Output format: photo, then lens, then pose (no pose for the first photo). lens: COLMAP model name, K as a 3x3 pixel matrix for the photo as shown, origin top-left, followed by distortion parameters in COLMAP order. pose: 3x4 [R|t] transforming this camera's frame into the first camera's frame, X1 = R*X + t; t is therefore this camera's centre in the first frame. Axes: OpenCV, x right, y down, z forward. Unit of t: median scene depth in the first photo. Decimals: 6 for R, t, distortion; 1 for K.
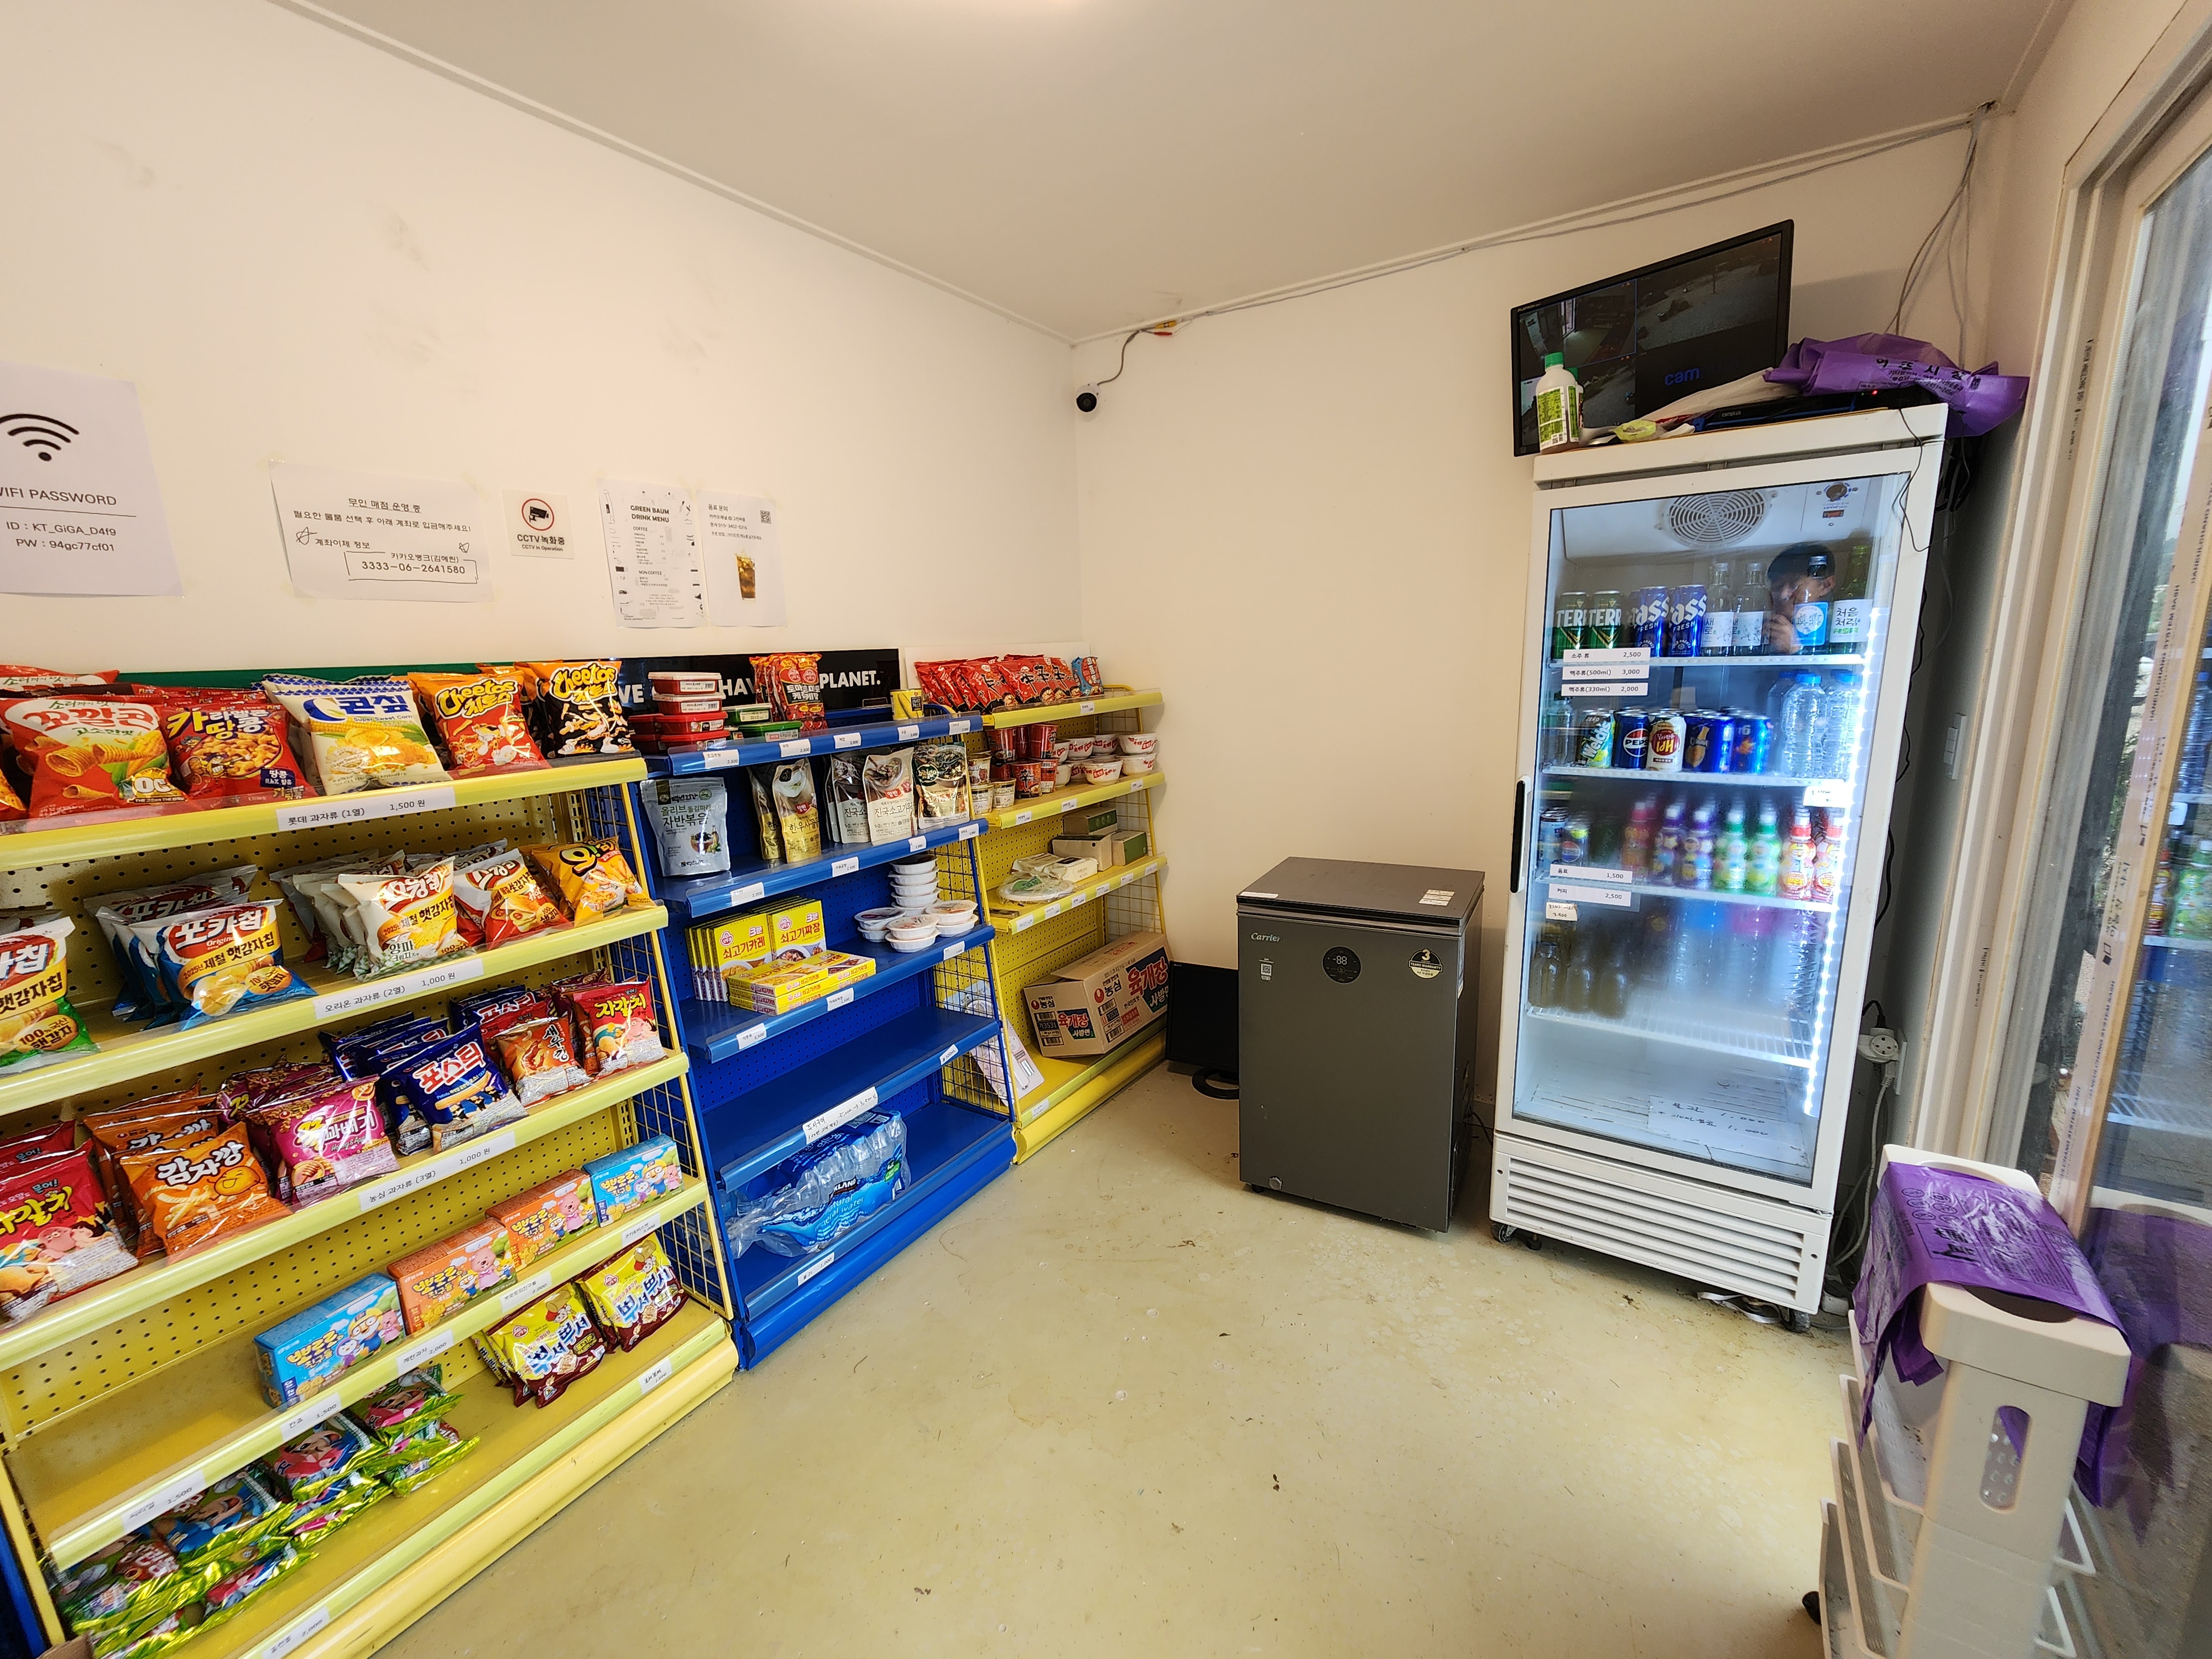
lens RADIAL K [[909.7, 0, 1100.2], [0, 909.7, 836.8], [0, 0, 1]] dist [-0.000848, 0.000908]
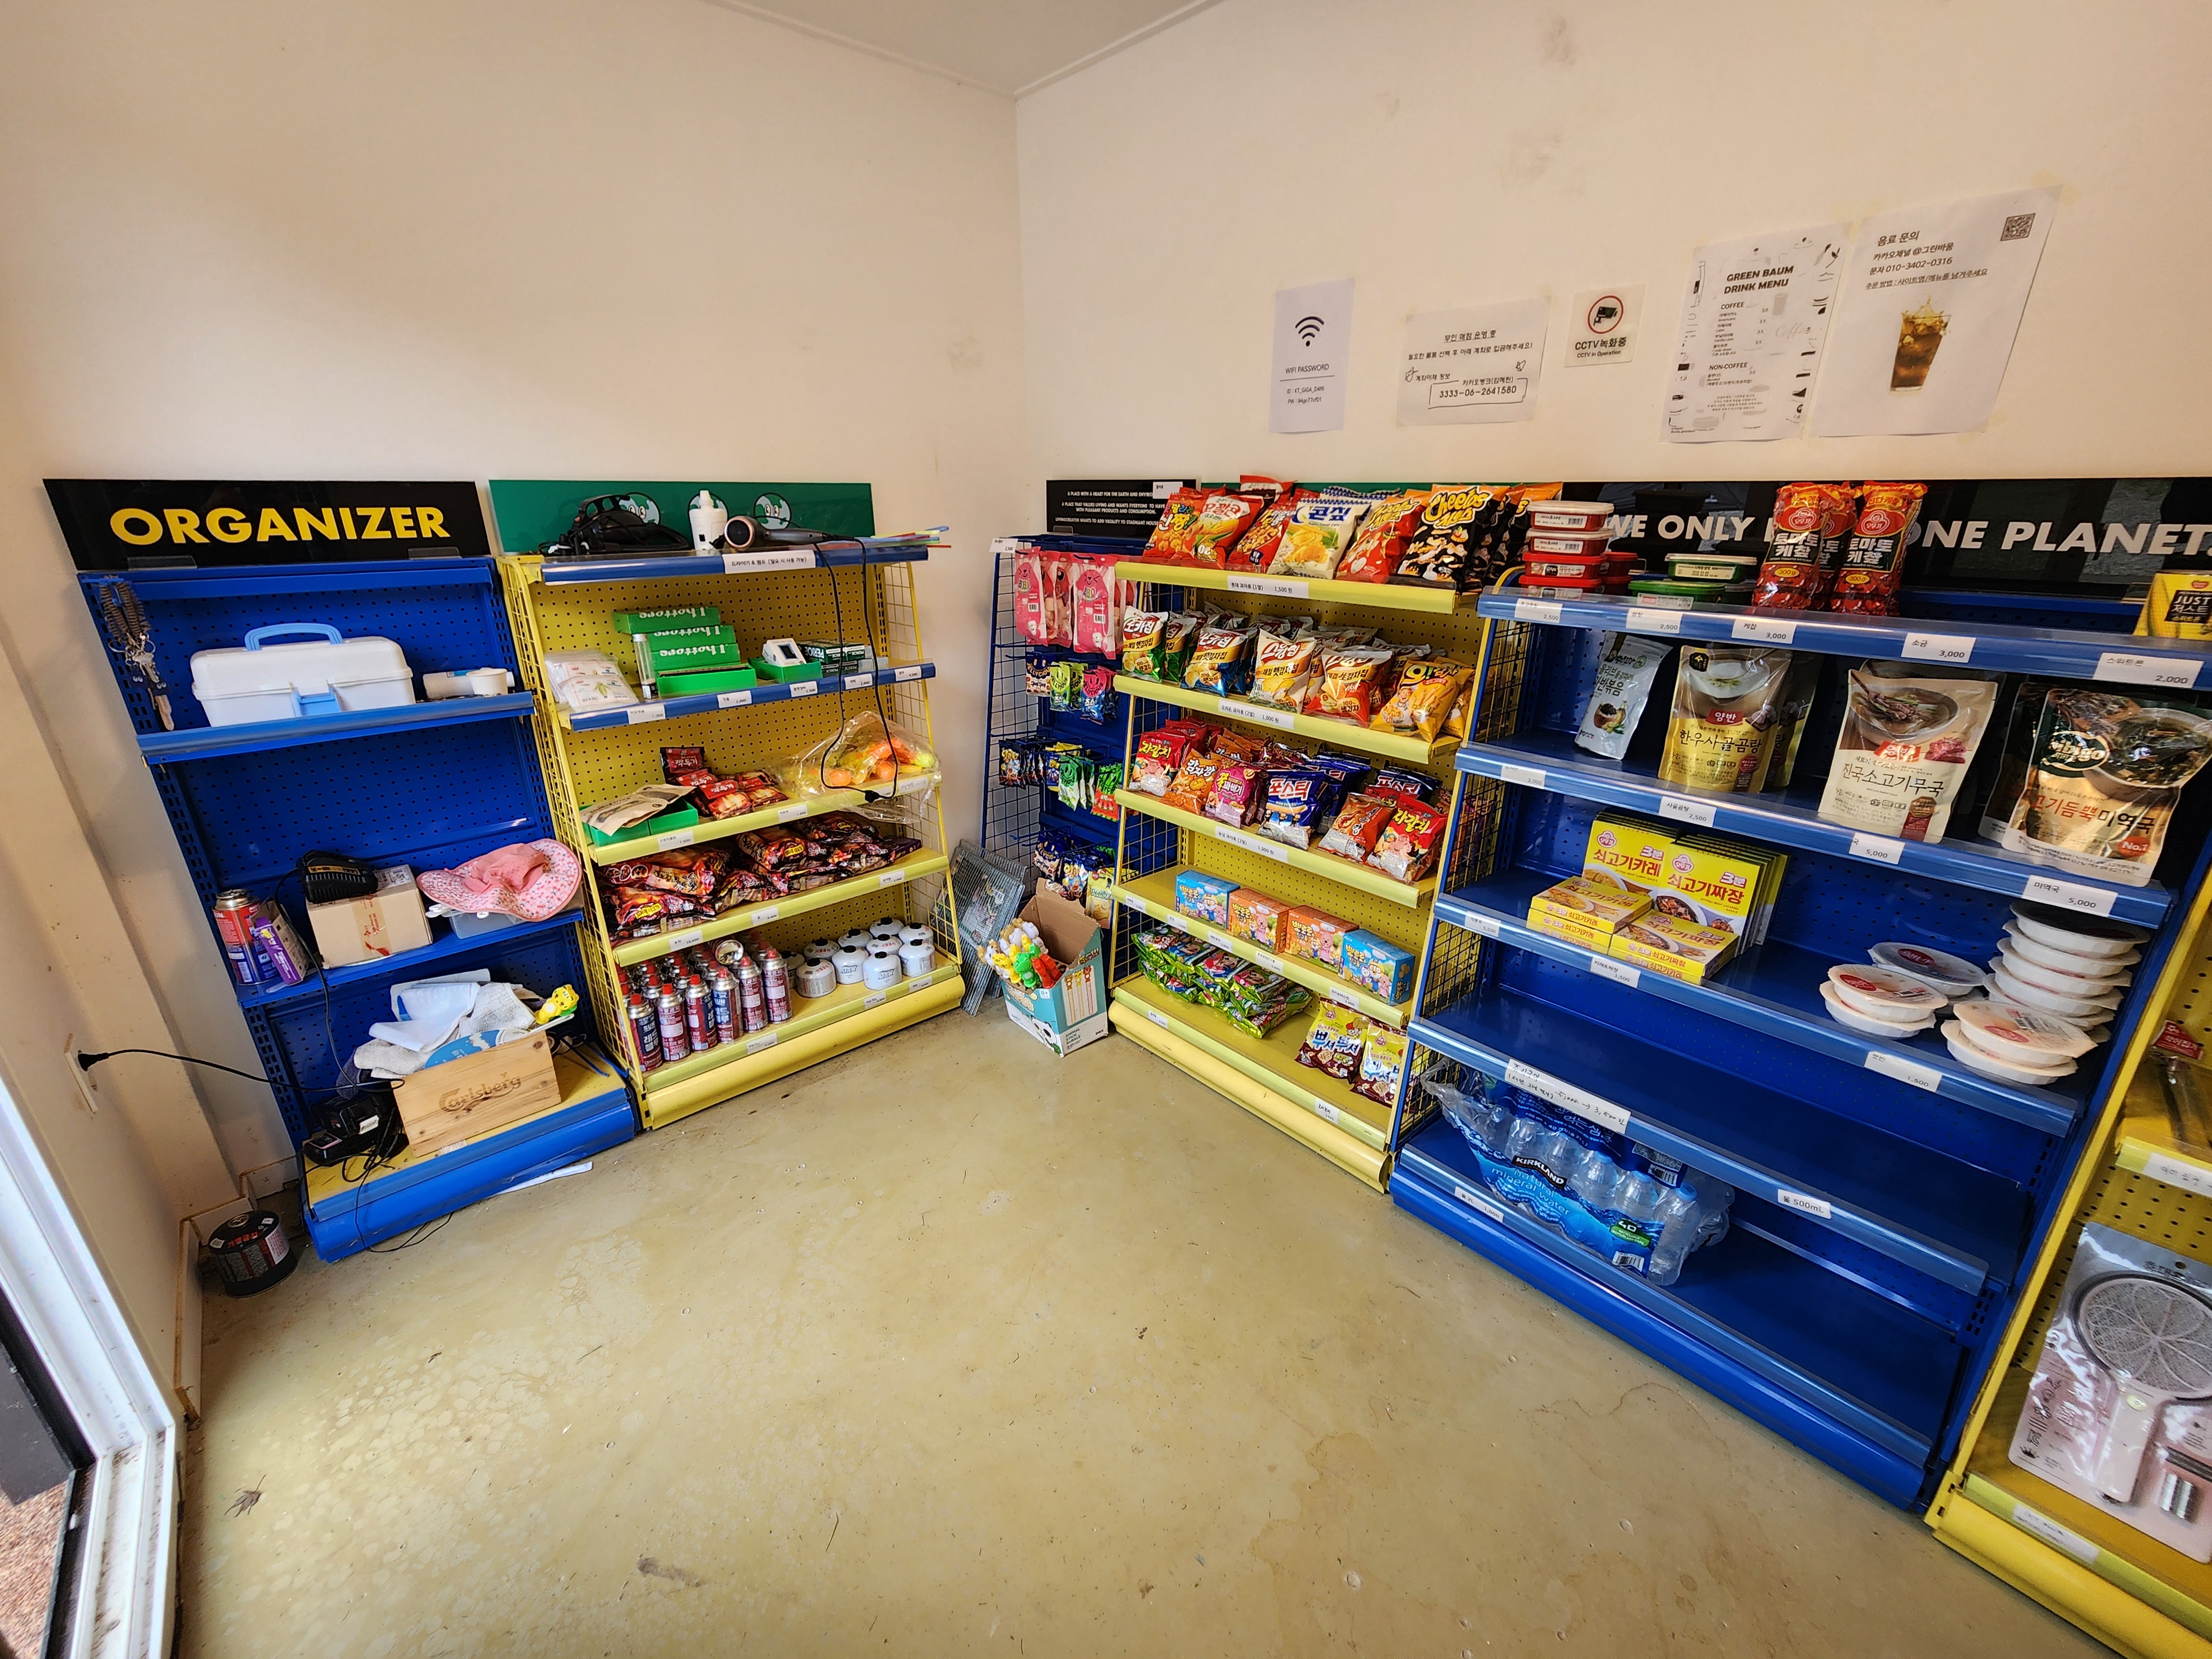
lens RADIAL K [[909.7, 0, 1096.9], [0, 909.7, 824.9], [0, 0, 1]] dist [-0.000848, 0.000908]
pose [[-0.248538, 0.372557, -0.894109, 0.538155], [-0.188153, 0.886922, 0.421863, -0.197579], [0.950172, 0.273078, -0.150336, 0.827622]]
